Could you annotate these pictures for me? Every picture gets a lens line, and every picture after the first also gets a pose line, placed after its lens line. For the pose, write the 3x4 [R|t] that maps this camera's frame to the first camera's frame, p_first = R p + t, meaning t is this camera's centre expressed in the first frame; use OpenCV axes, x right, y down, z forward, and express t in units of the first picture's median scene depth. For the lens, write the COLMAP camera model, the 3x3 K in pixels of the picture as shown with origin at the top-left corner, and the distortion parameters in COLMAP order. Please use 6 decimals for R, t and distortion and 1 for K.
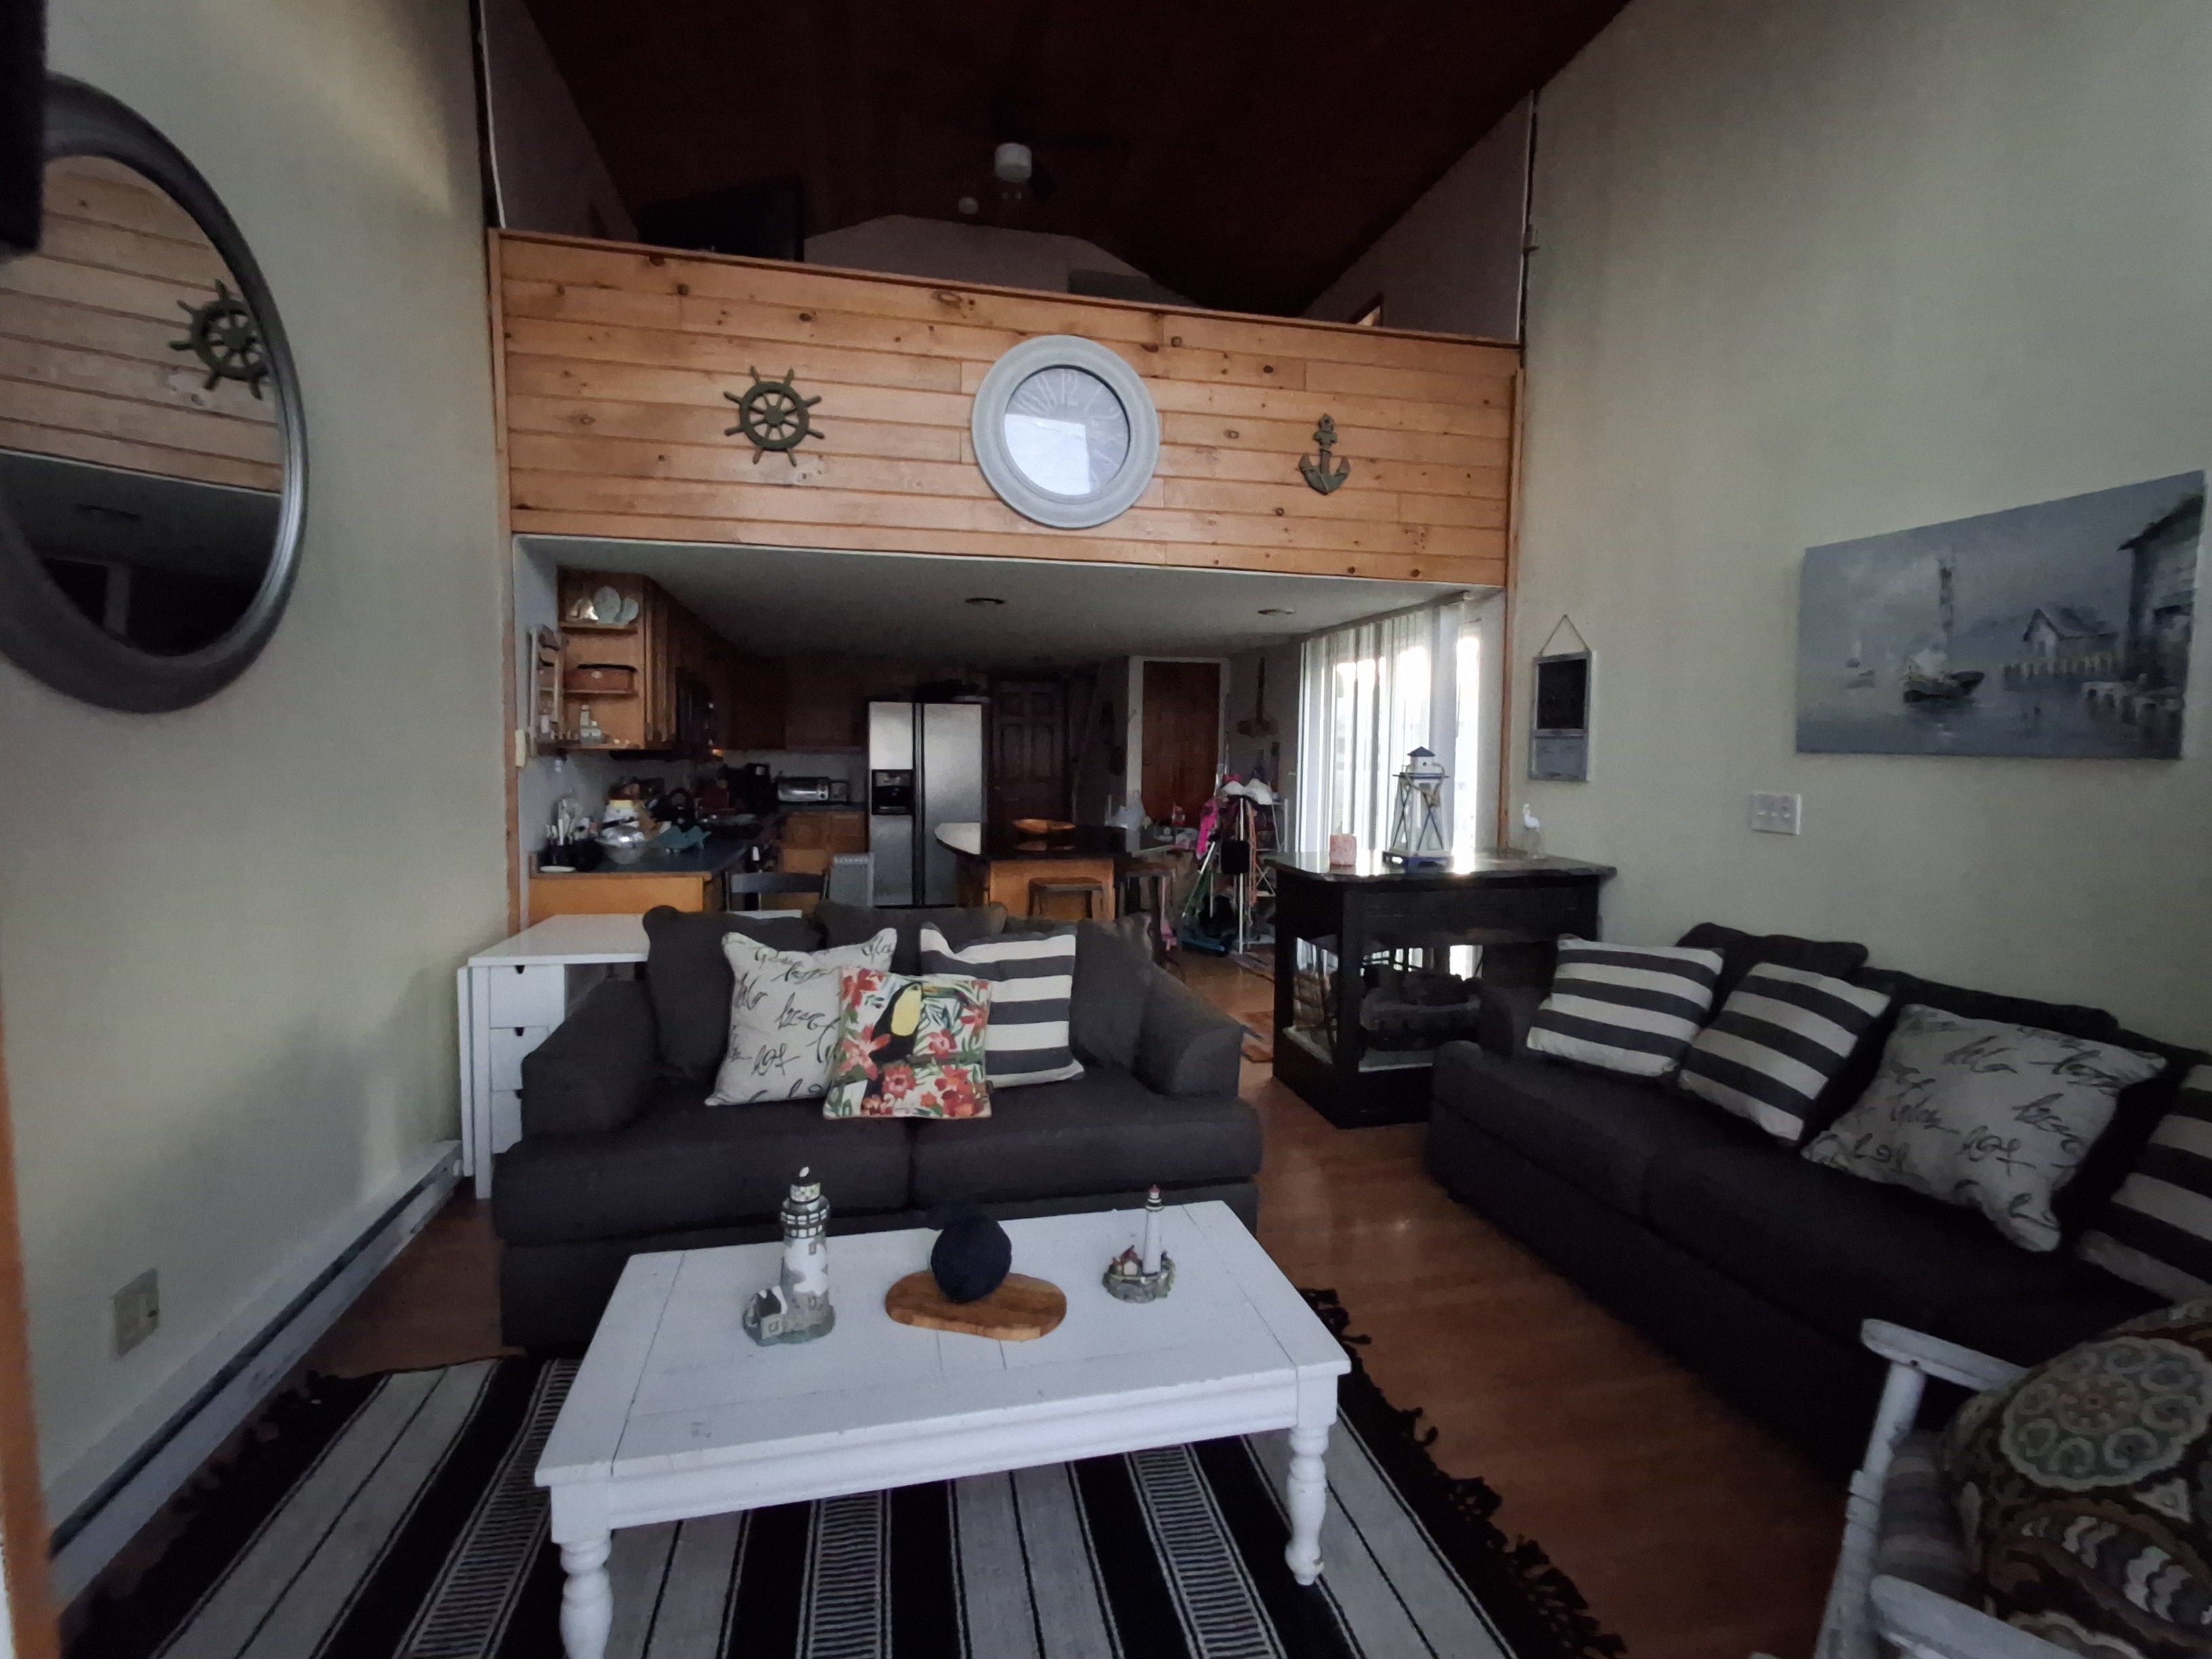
lens RADIAL K [[1001.2, 0, 1108.0], [0, 1001.2, 789.0], [0, 0, 1]] dist [-0.006282, 0.005967]
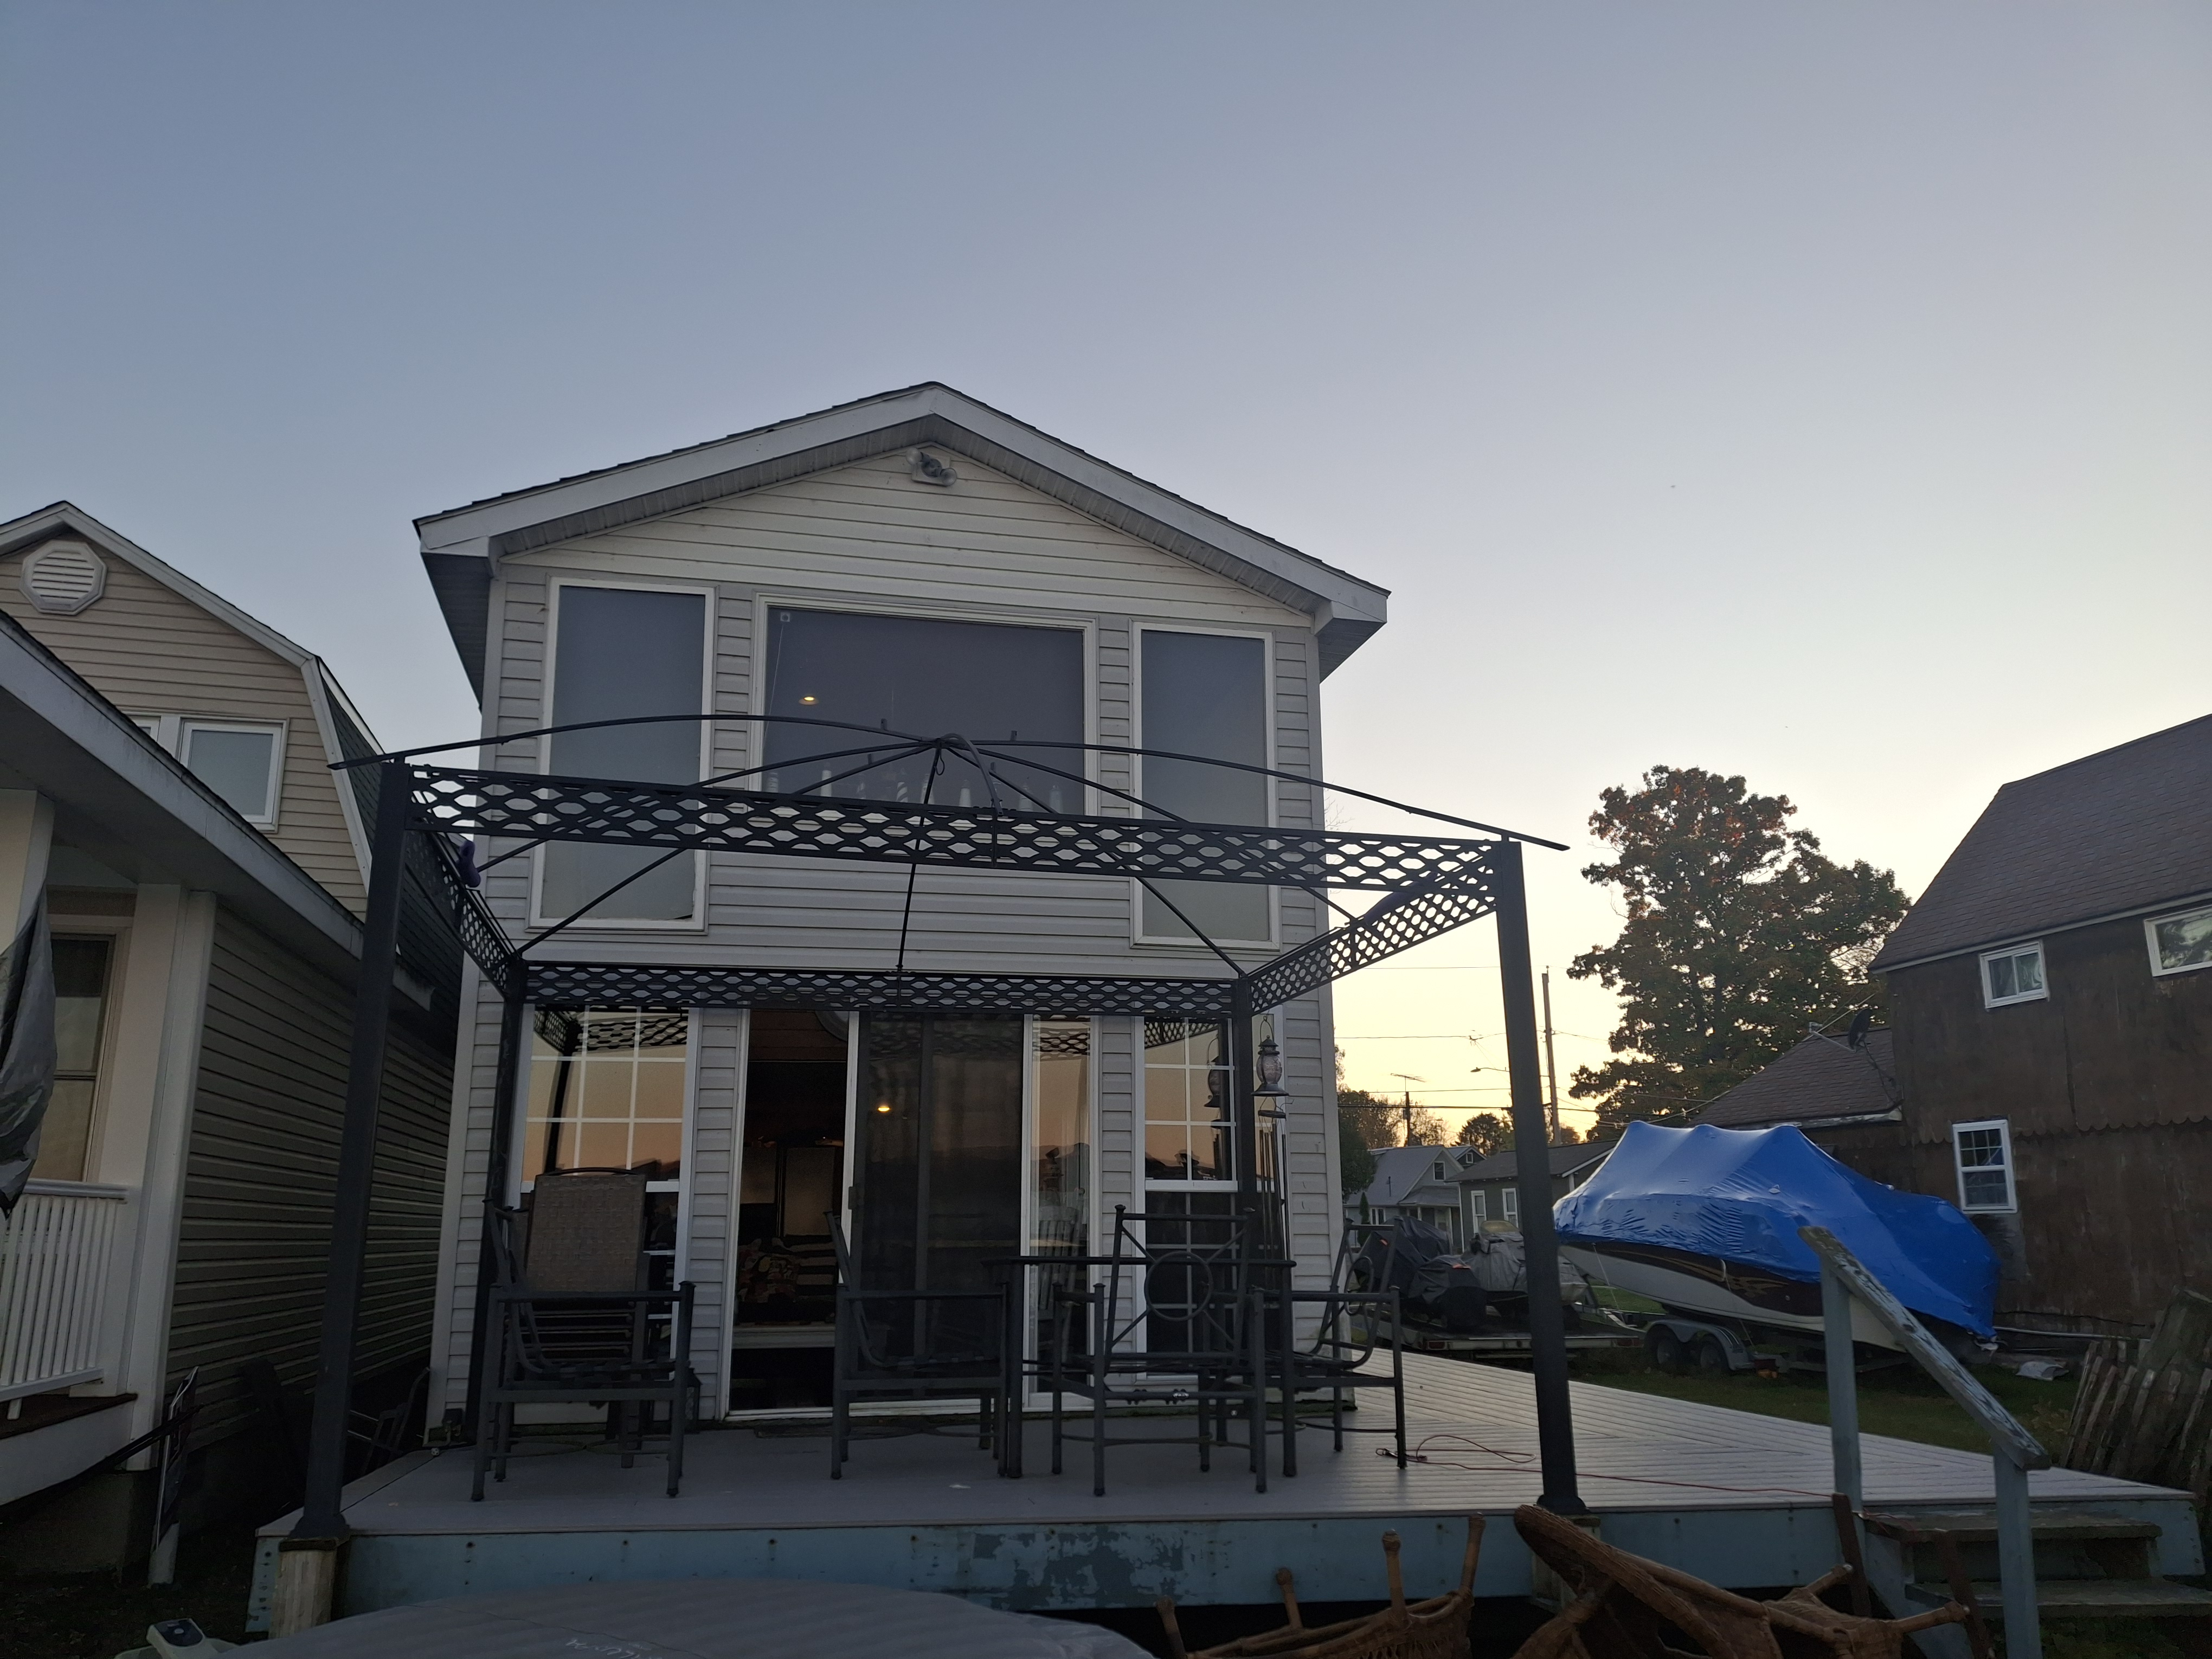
lens RADIAL K [[1629.8, 0, 1102.8], [0, 1629.8, 883.4], [0, 0, 1]] dist [0.004612, 0.000819]
pose [[0.999920, -0.012588, 0.001266, 0.406536], [0.012507, 0.968497, -0.248711, 0.207221], [0.001904, 0.248707, 0.968577, -1.989139]]
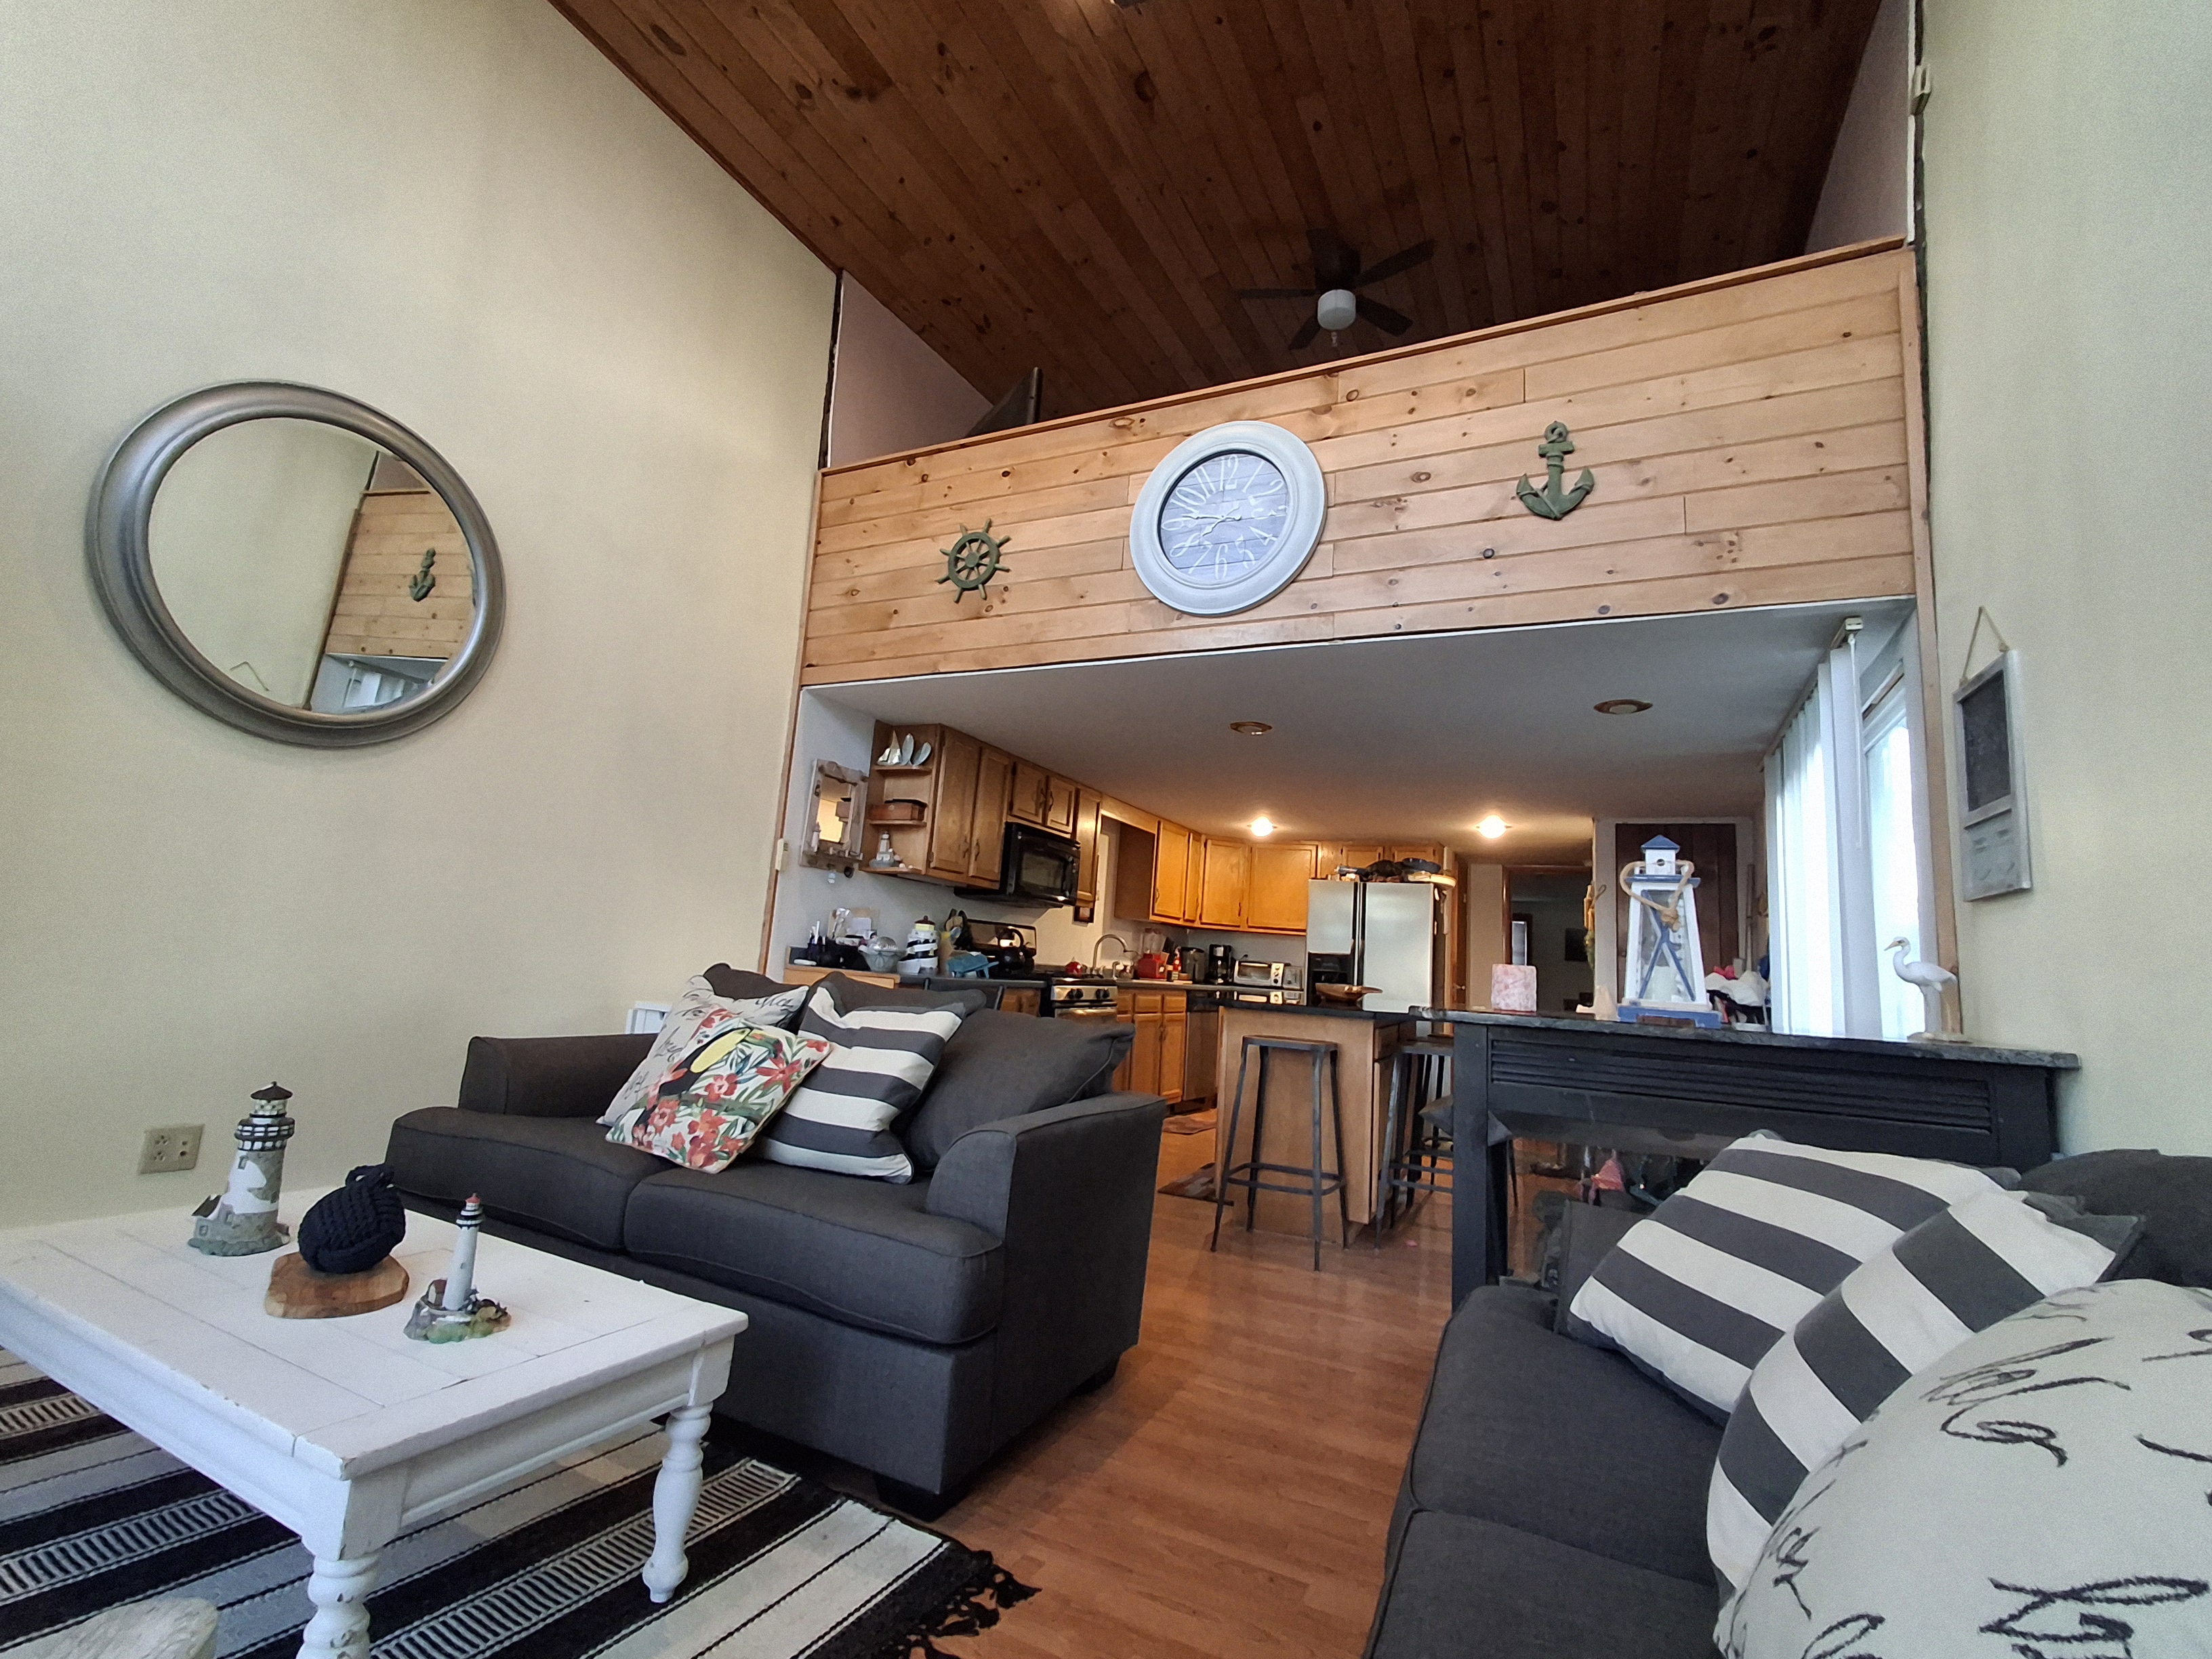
lens RADIAL K [[1001.2, 0, 1108.0], [0, 1001.2, 789.0], [0, 0, 1]] dist [-0.006282, 0.005967]
pose [[0.770424, -0.068023, -0.633892, 0.454301], [-0.086946, 0.973791, -0.210171, 0.094149], [0.631575, 0.217036, 0.744317, 0.302440]]
